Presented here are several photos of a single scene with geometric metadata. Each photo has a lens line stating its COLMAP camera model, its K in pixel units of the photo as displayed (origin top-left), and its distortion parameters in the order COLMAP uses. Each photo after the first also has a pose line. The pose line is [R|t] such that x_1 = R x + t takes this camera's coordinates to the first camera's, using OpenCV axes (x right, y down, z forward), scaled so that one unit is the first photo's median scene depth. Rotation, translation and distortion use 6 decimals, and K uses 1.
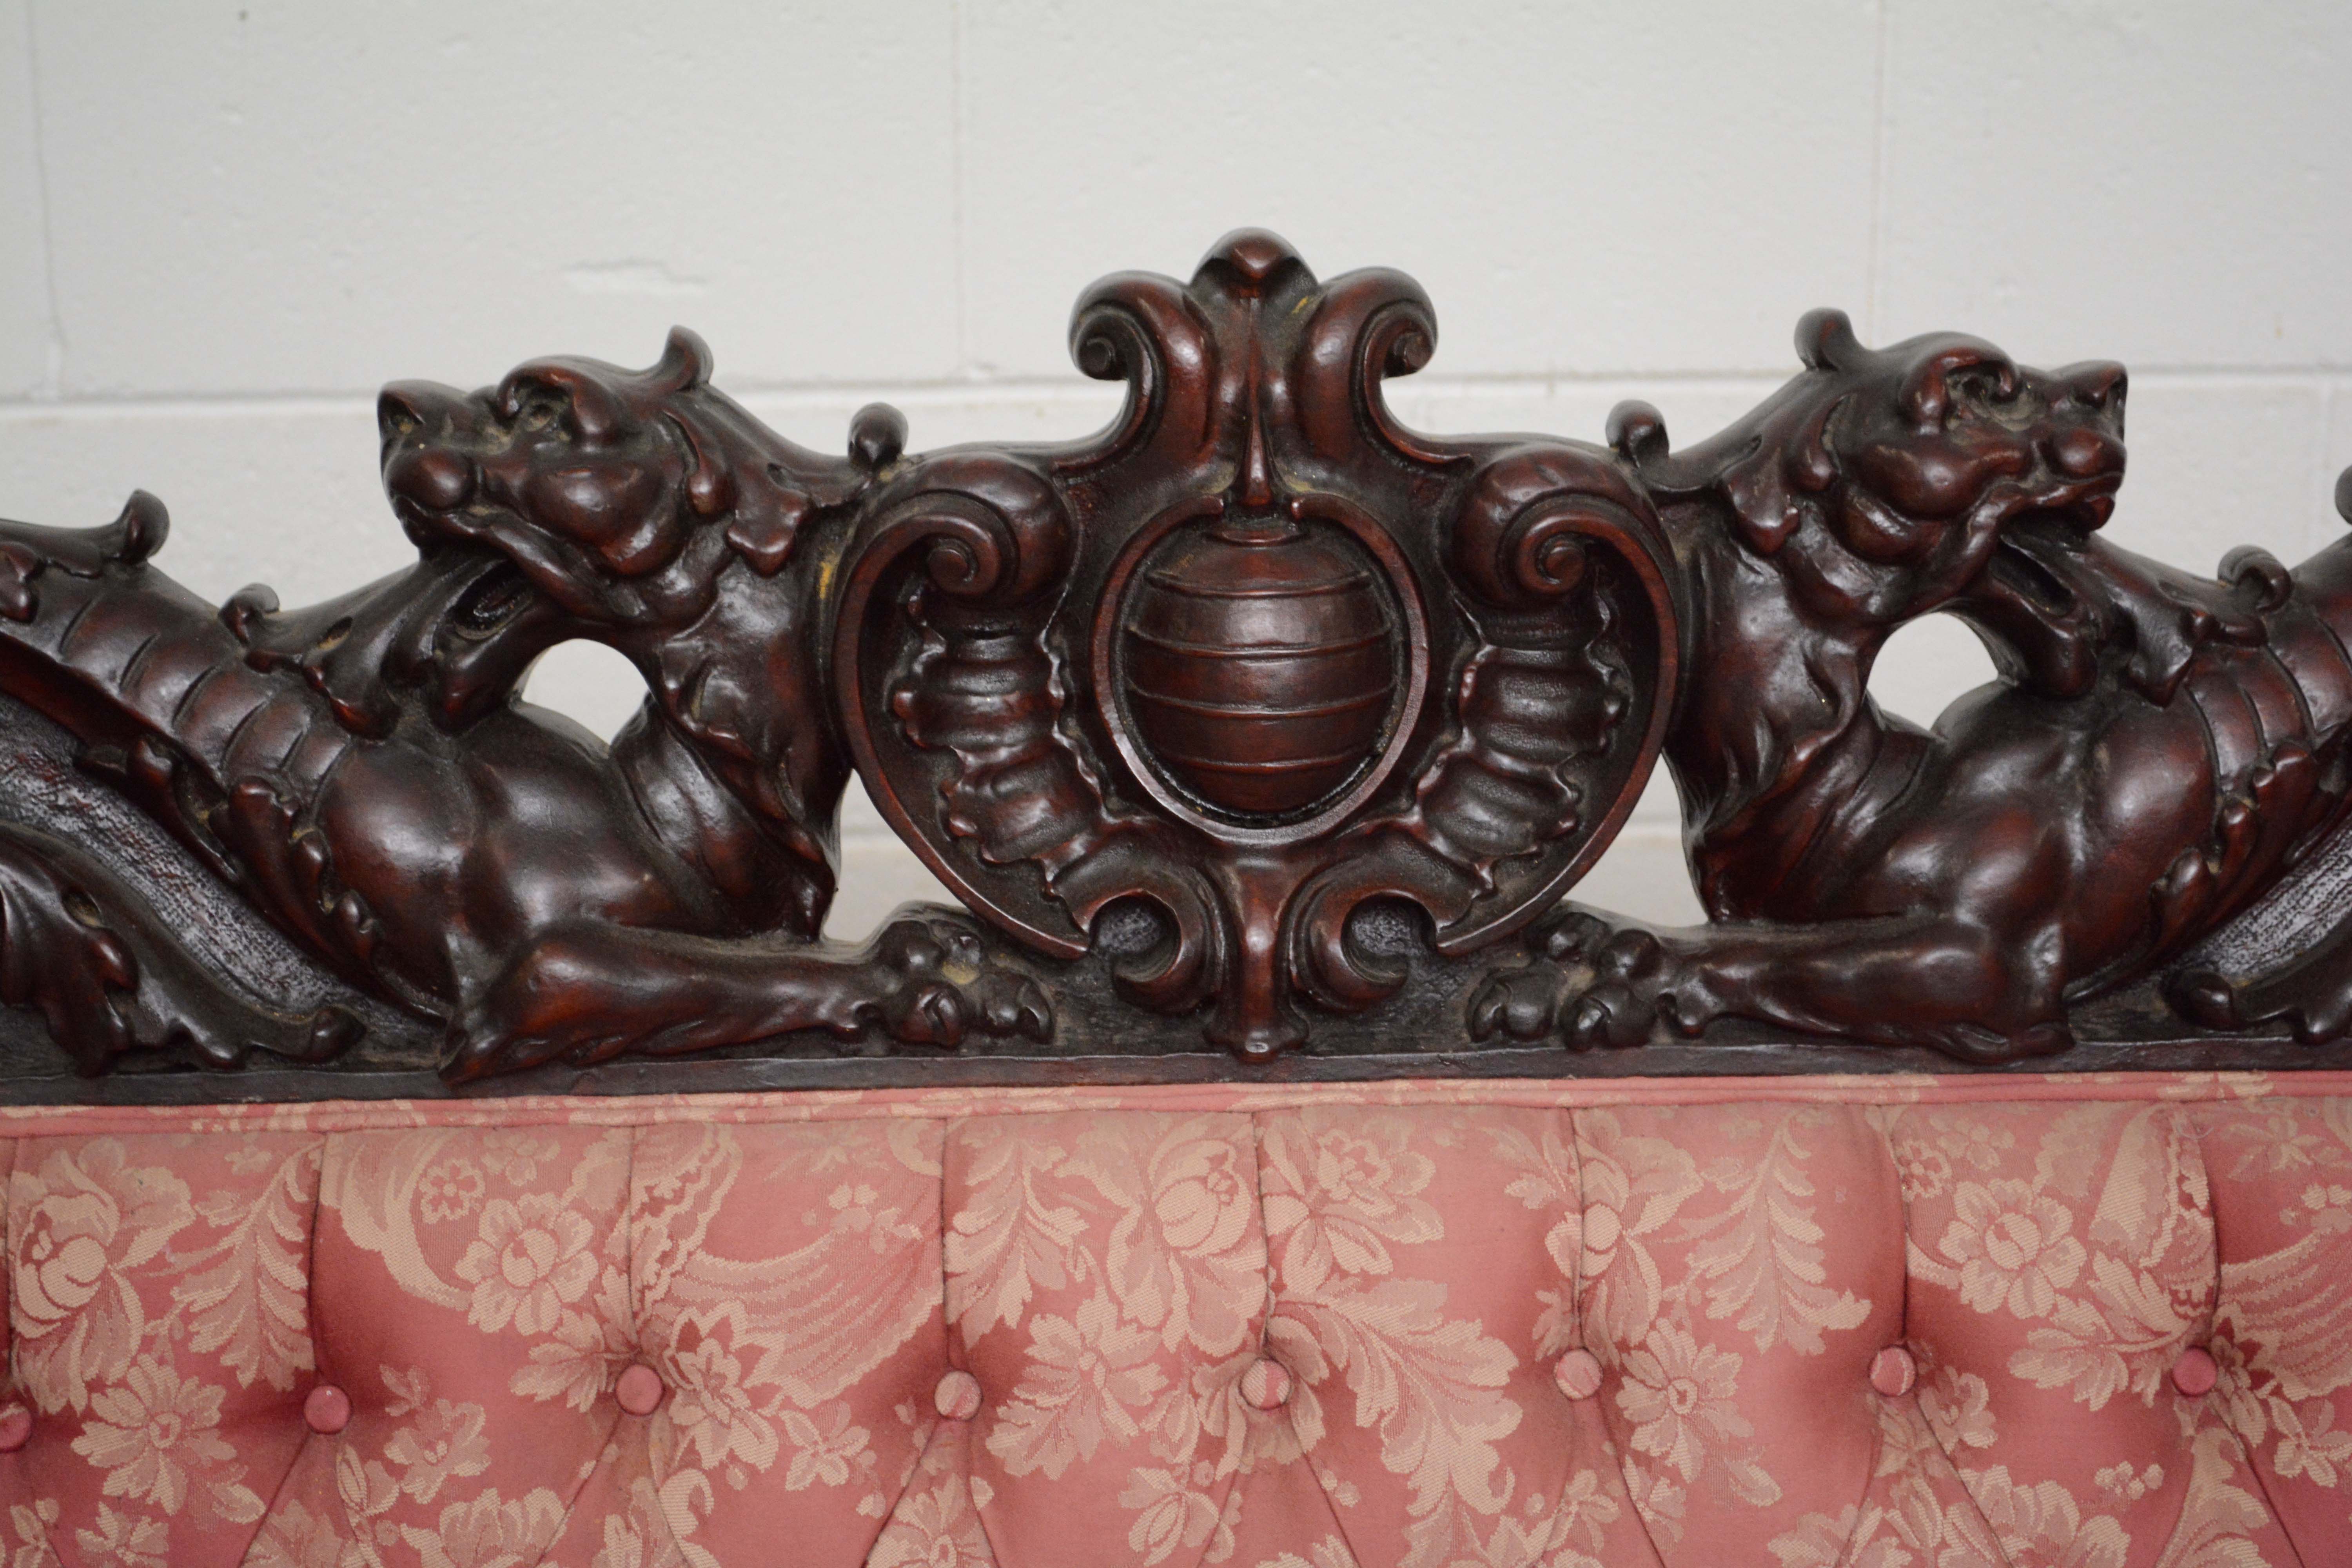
lens RADIAL K [[4779.5, 0, 1179.6], [0, 4779.5, 773.8], [0, 0, 1]] dist [0.053703, 0.000000]
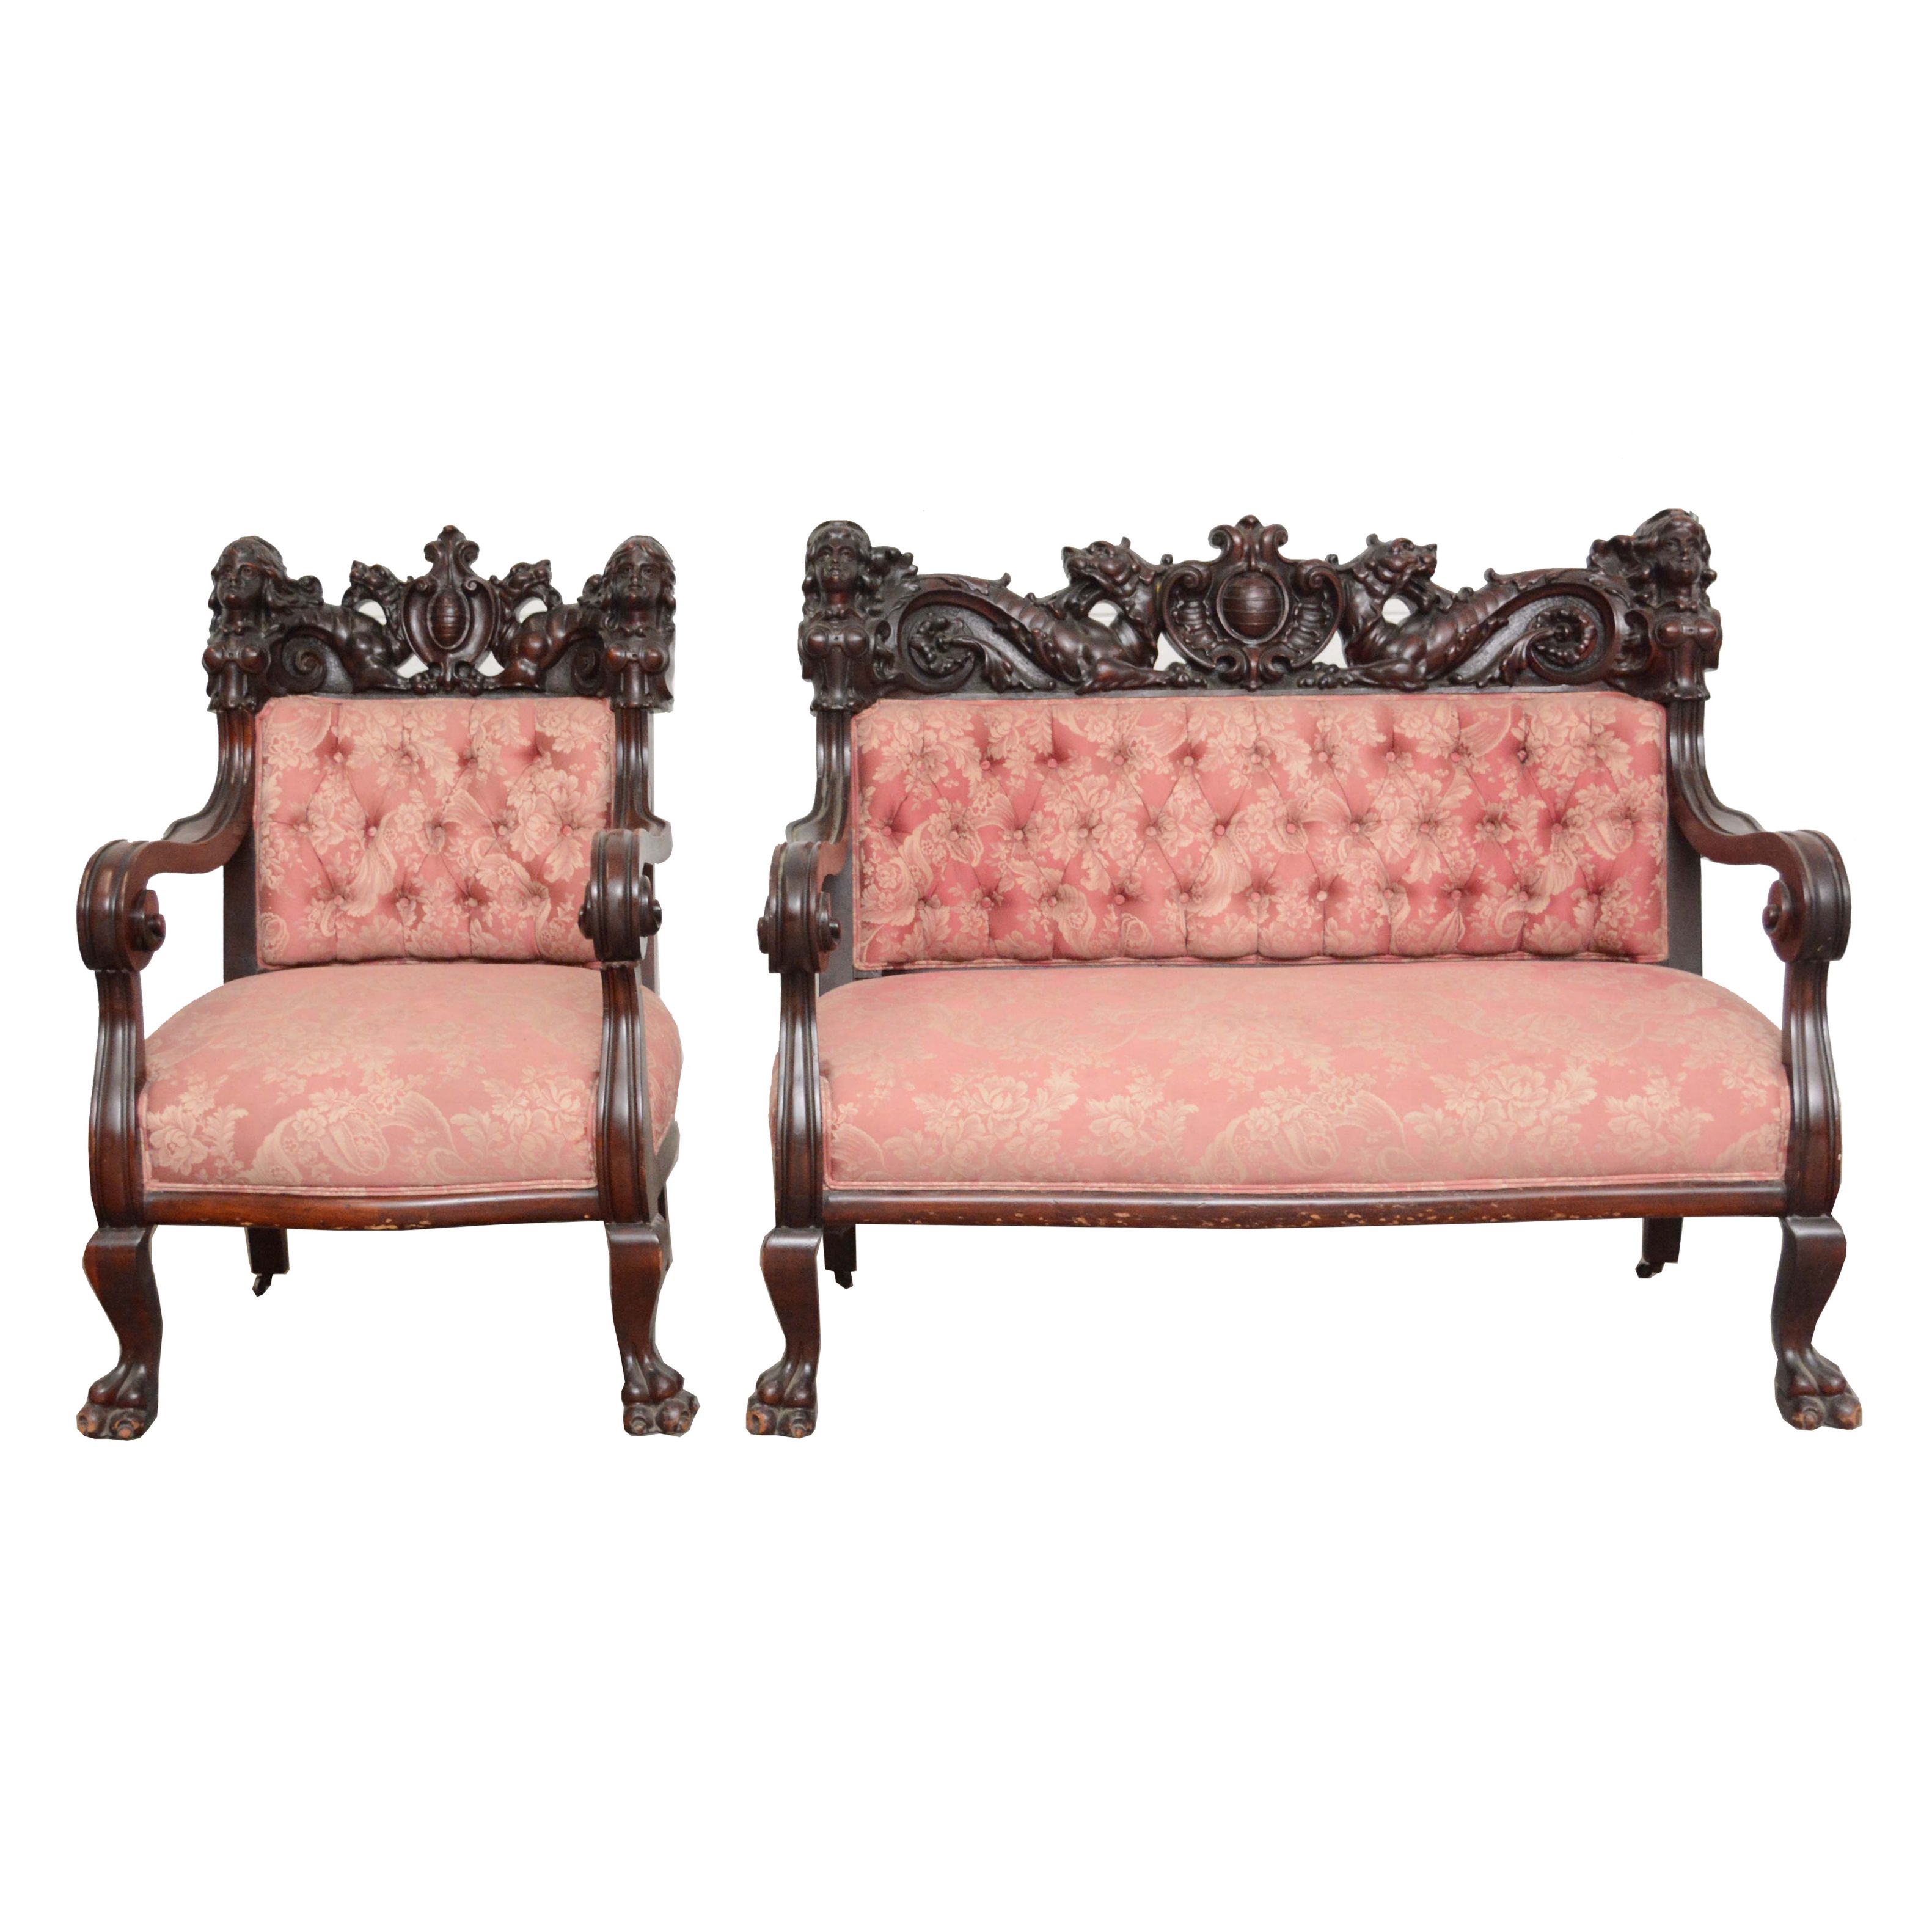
lens RADIAL K [[3166.4, 0, 831.8], [0, 3166.4, 949.4], [0, 0, 1]] dist [-0.035192, 0.000000]
pose [[0.999982, 0.002333, -0.005448, -0.376601], [-0.002887, 0.994559, -0.104139, 0.634161], [0.005175, 0.104153, 0.994548, -2.035253]]
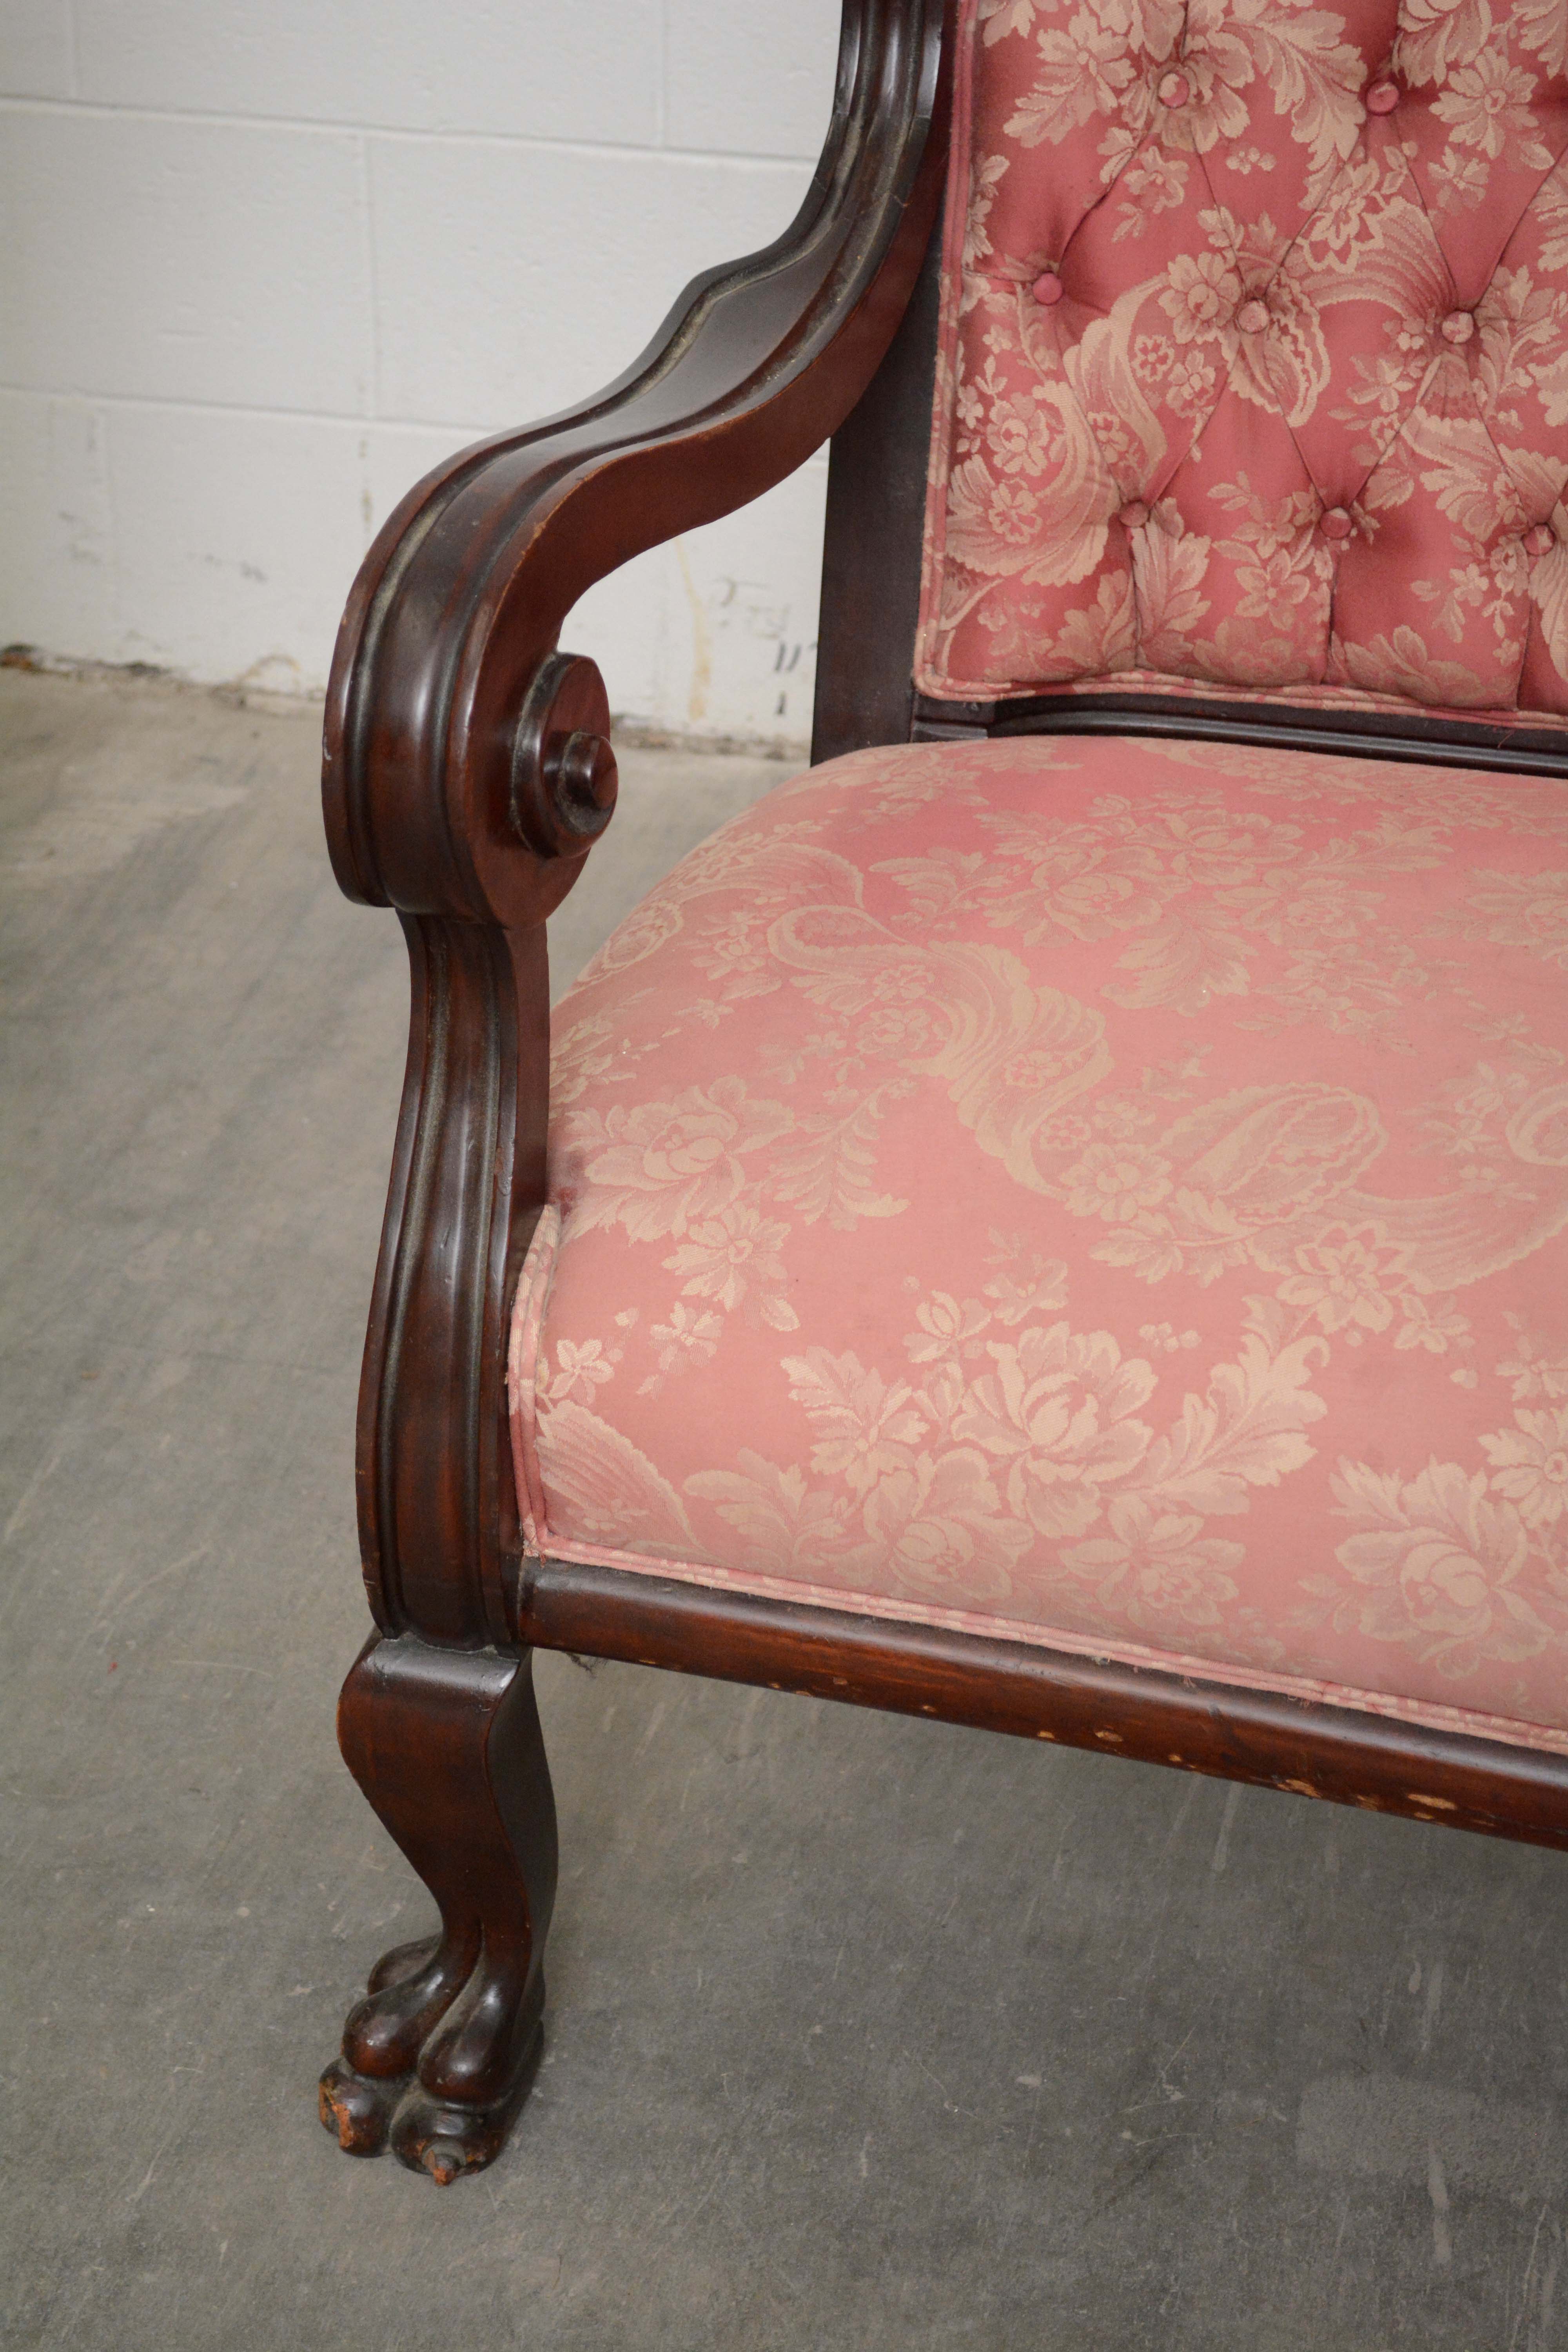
lens RADIAL K [[4329.7, 0, 738.4], [0, 4329.7, 1206.5], [0, 0, 1]] dist [0.022185, 0.000000]
pose [[0.963843, 0.144623, -0.223810, -0.084680], [-0.092210, 0.969033, 0.229070, 0.179926], [0.250008, -0.200150, 0.947331, -0.406053]]
